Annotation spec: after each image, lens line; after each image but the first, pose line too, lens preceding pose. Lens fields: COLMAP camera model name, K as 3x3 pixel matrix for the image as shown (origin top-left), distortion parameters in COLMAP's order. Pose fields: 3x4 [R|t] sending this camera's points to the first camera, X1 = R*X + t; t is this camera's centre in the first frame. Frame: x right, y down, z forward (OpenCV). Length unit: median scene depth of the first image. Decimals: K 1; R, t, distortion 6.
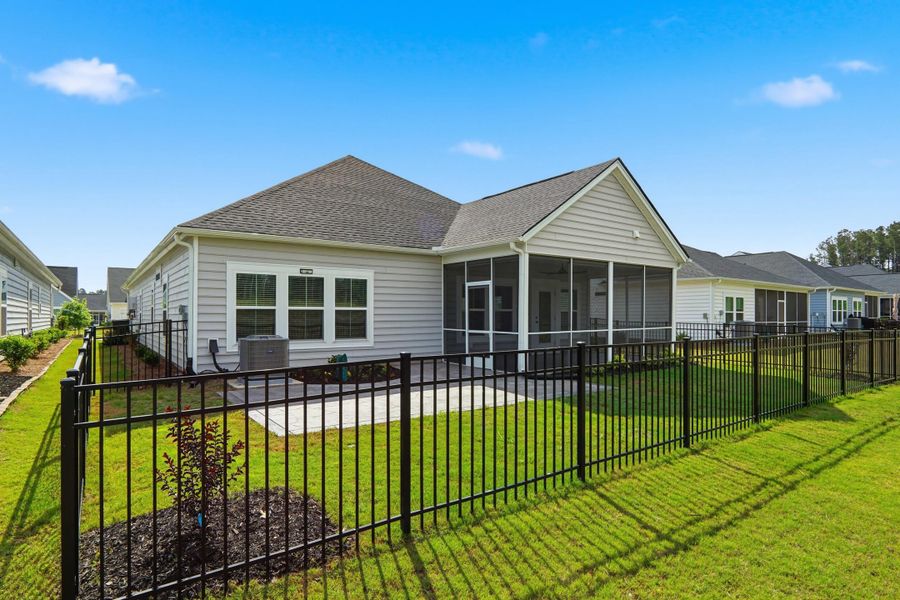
lens RADIAL K [[488.5, 0, 443.1], [0, 488.5, 297.9], [0, 0, 1]] dist [-0.026254, 0.002211]
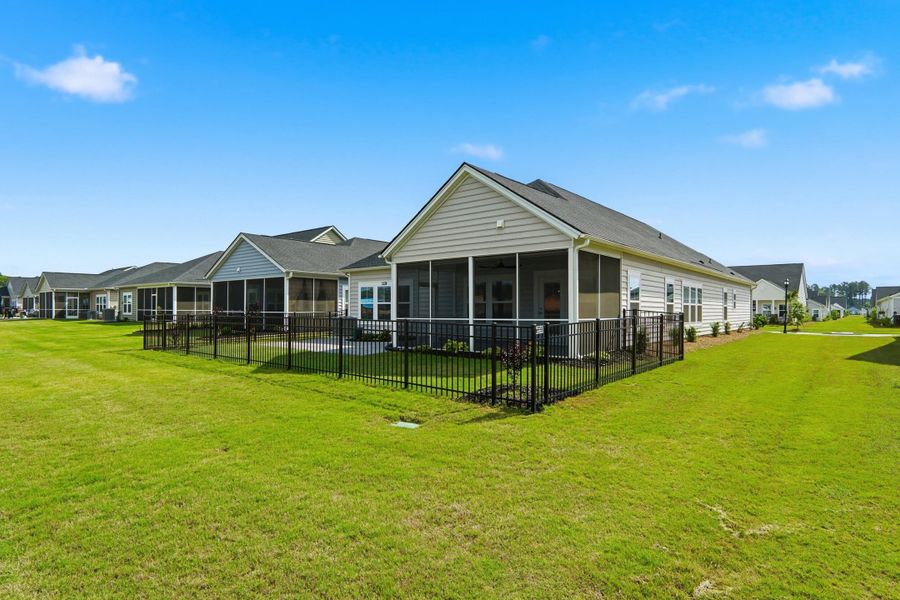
lens RADIAL K [[483.9, 0, 443.9], [0, 483.9, 302.1], [0, 0, 1]] dist [-0.025223, 0.000870]
pose [[0.245075, -0.014680, -0.969393, 1.440417], [0.034156, 0.999395, -0.006499, 0.033574], [0.968902, -0.031517, 0.245429, 0.698007]]
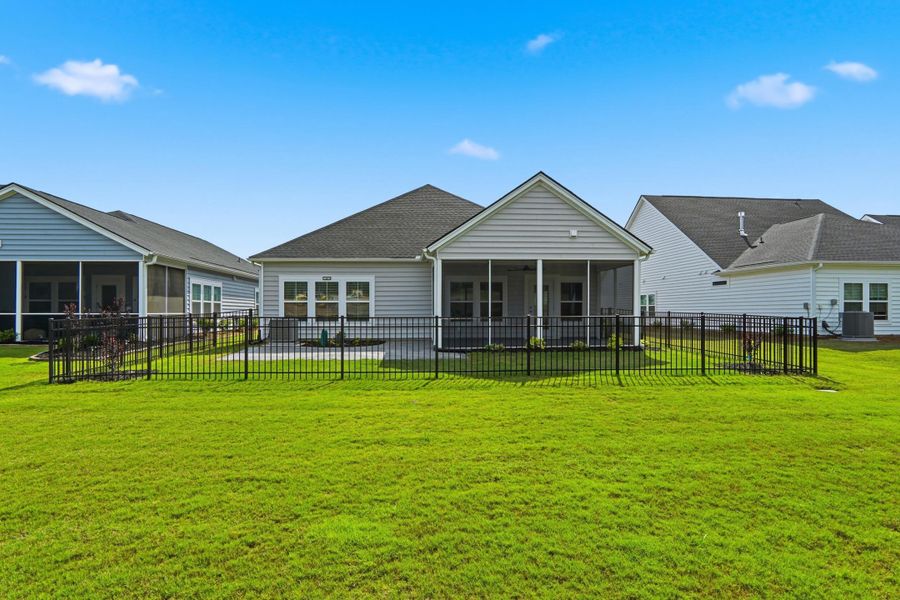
lens RADIAL K [[493.9, 0, 448.7], [0, 493.9, 285.6], [0, 0, 1]] dist [-0.029069, 0.002778]
pose [[0.854512, -0.027813, -0.518687, 0.807473], [0.021213, 0.999601, -0.018654, 0.006595], [0.518998, 0.004937, 0.854761, -0.145830]]
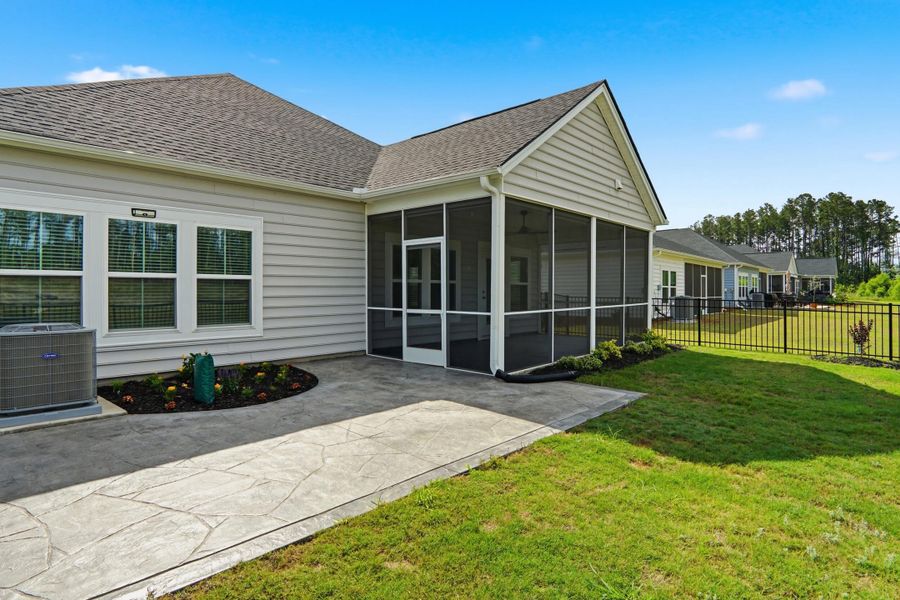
lens RADIAL K [[493.9, 0, 448.7], [0, 493.9, 285.6], [0, 0, 1]] dist [-0.029069, 0.002778]
pose [[0.976039, 0.001365, 0.217591, -0.043318], [-0.006268, 0.999742, 0.021842, 0.016991], [-0.217505, -0.022683, 0.975796, 0.309653]]
